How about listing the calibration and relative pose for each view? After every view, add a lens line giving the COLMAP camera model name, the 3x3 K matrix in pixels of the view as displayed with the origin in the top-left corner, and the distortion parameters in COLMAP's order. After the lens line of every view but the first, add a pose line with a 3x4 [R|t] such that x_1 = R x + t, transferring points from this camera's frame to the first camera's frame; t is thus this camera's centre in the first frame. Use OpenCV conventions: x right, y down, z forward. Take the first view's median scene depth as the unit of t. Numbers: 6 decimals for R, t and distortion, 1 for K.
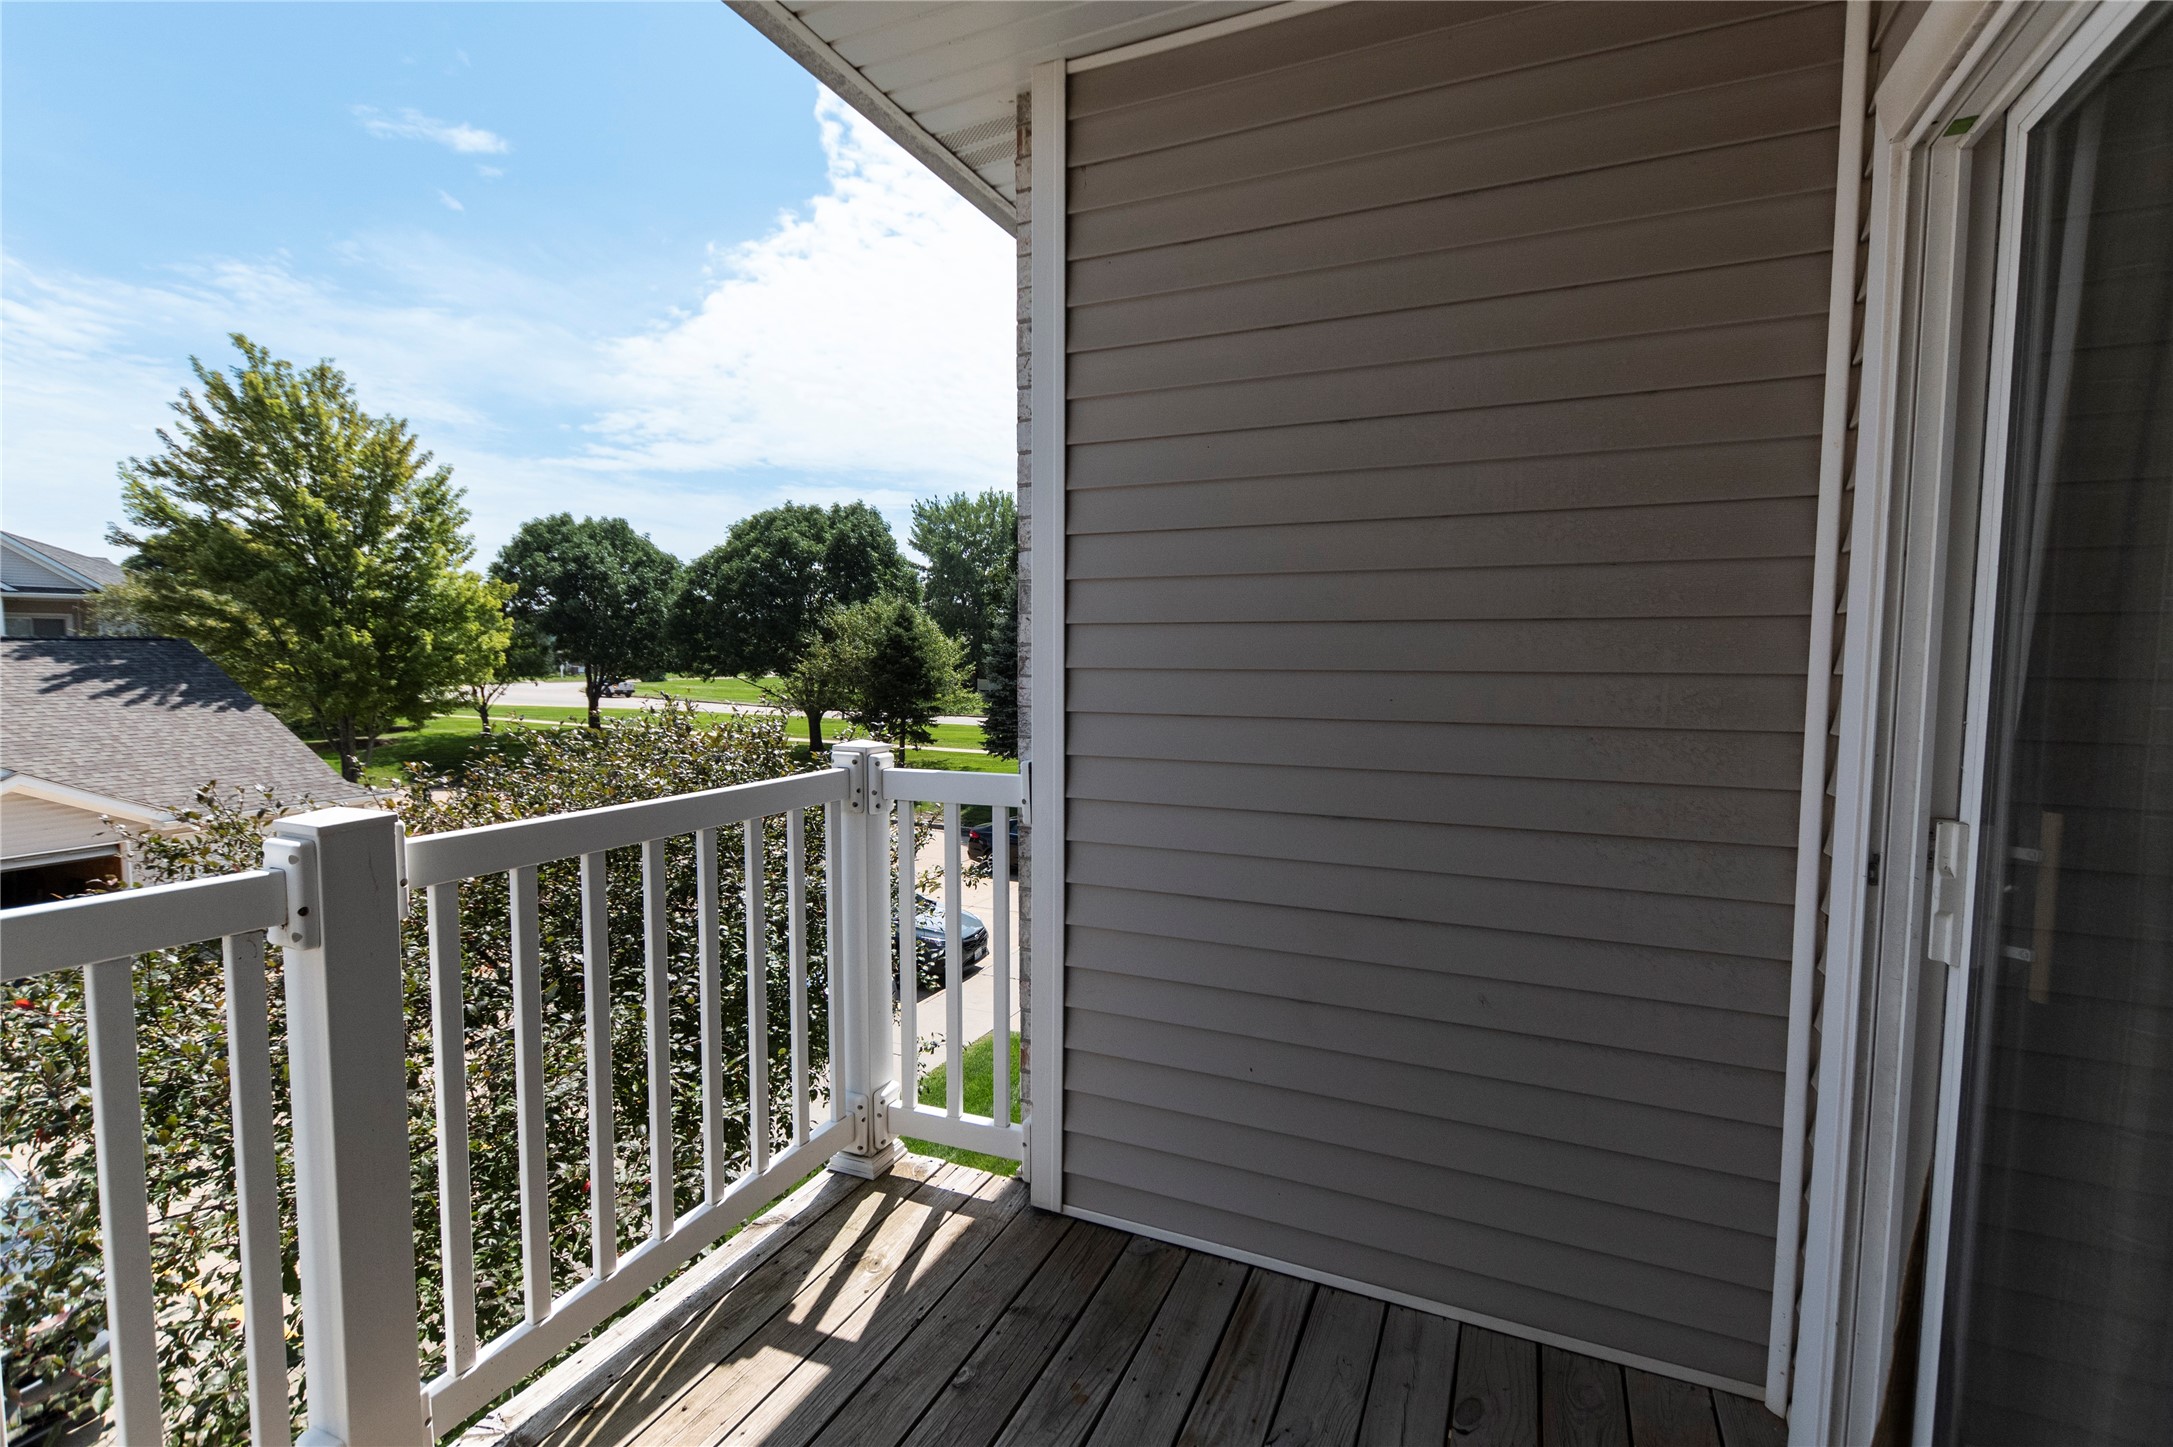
lens RADIAL K [[959.4, 0, 1073.8], [0, 959.4, 720.1], [0, 0, 1]] dist [0.003747, -0.000683]
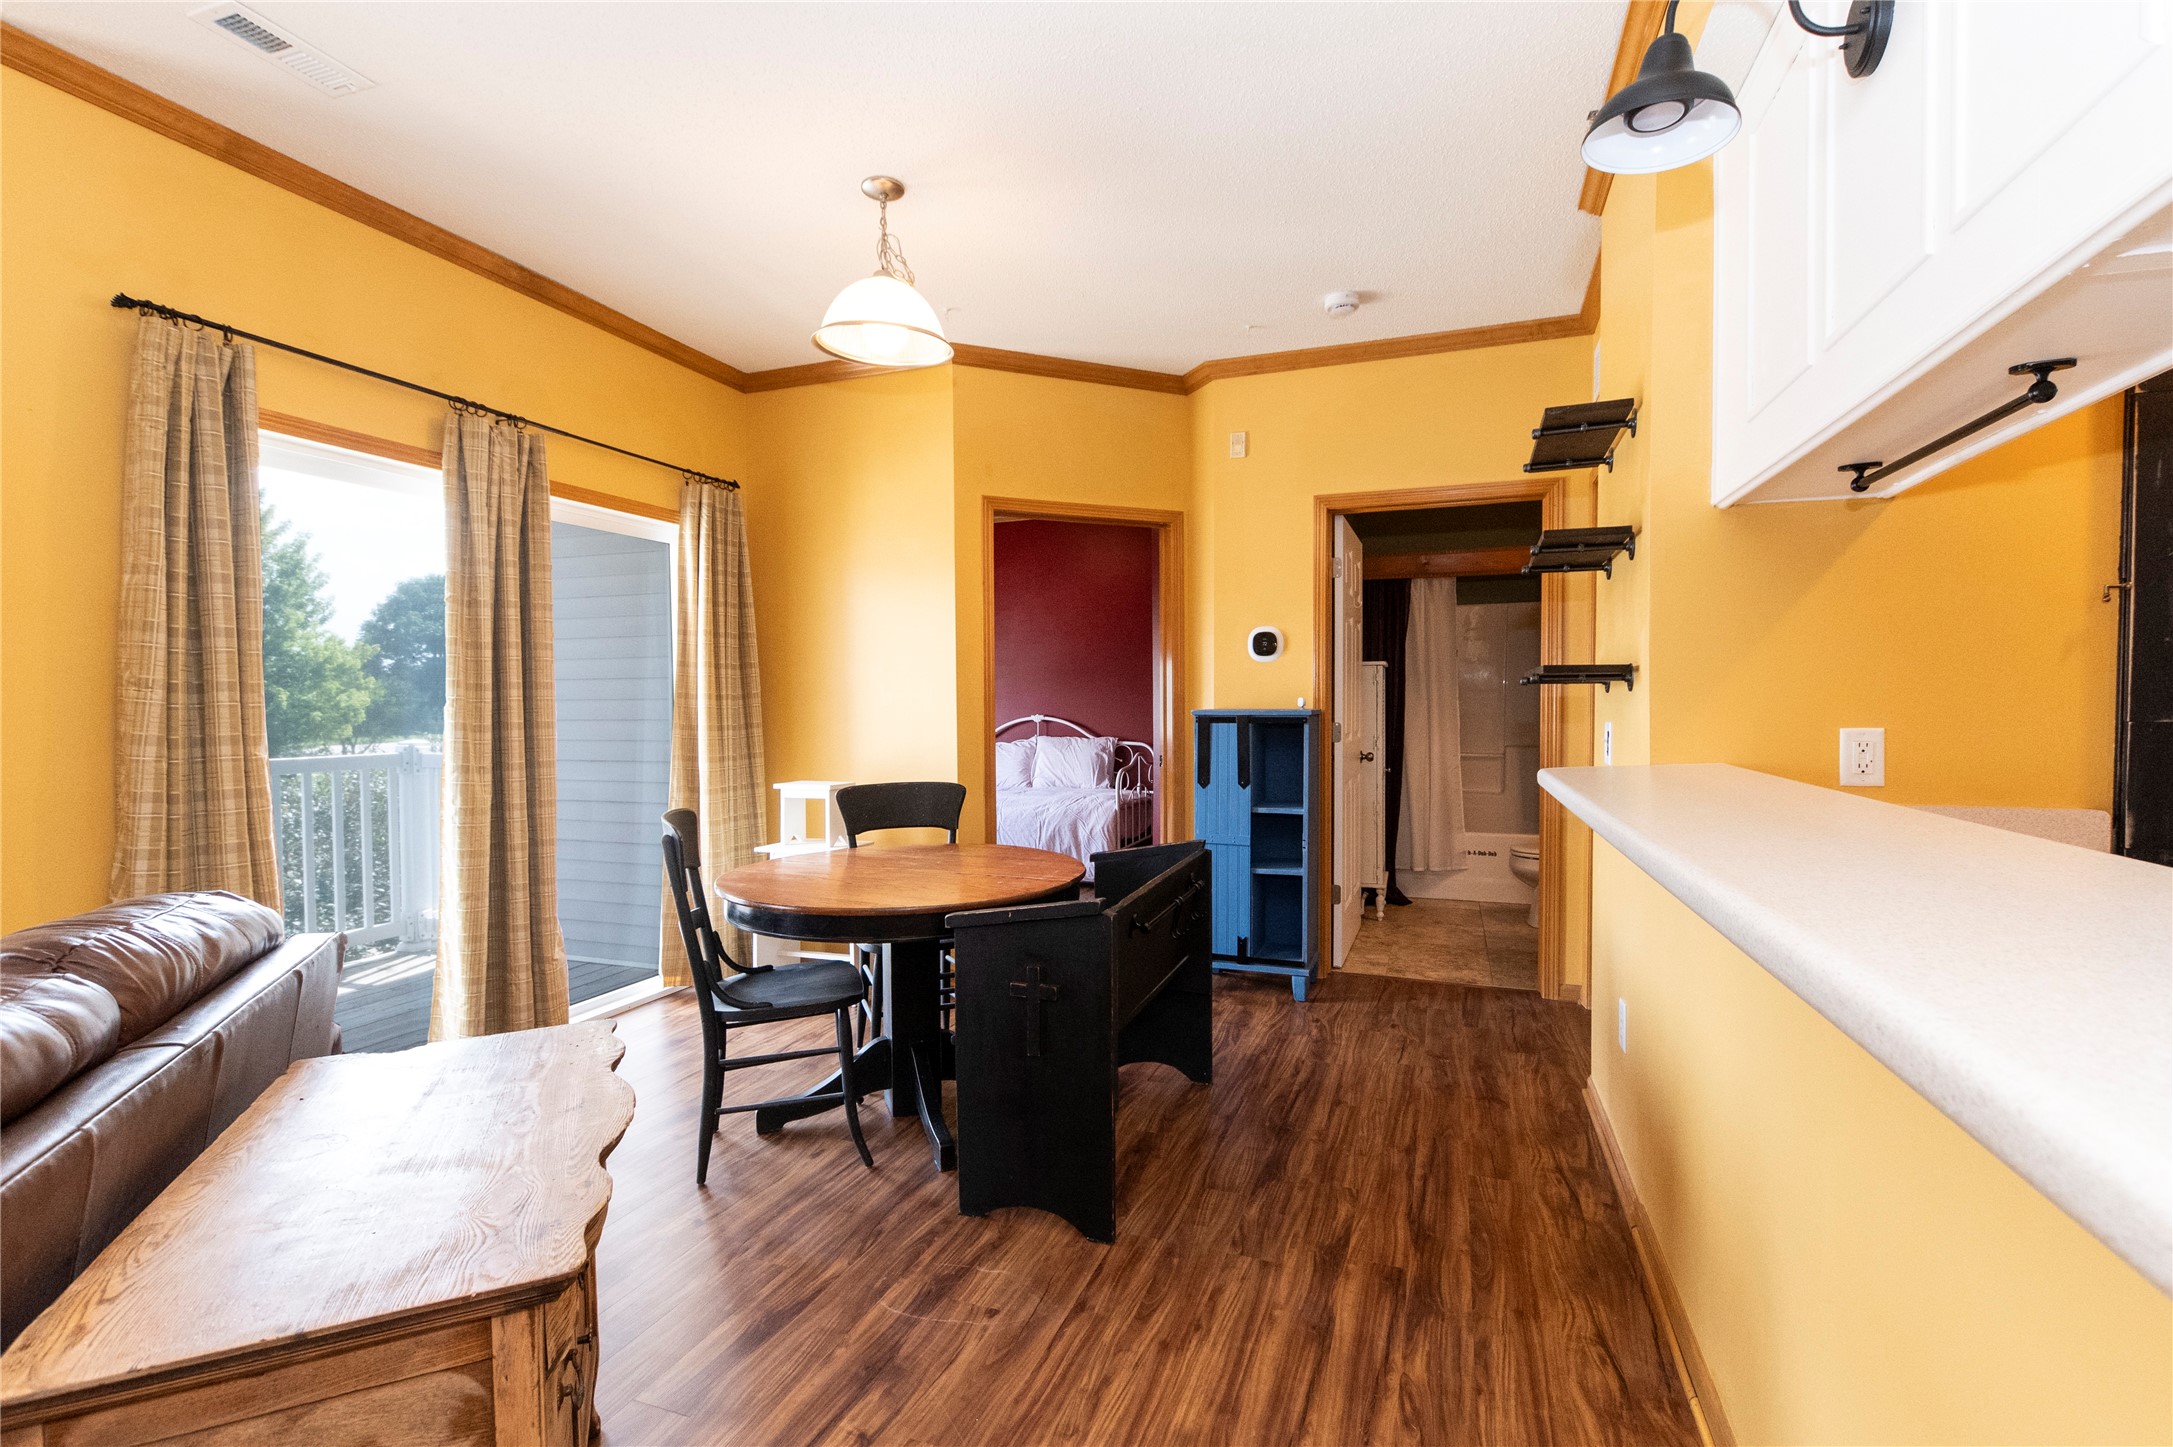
lens RADIAL K [[959.4, 0, 1071.9], [0, 959.4, 728.3], [0, 0, 1]] dist [0.003747, -0.000683]
pose [[0.997772, -0.014508, 0.065119, 0.111102], [0.017217, 0.999001, -0.041230, 0.007126], [-0.064455, 0.042260, 0.997025, -0.094393]]
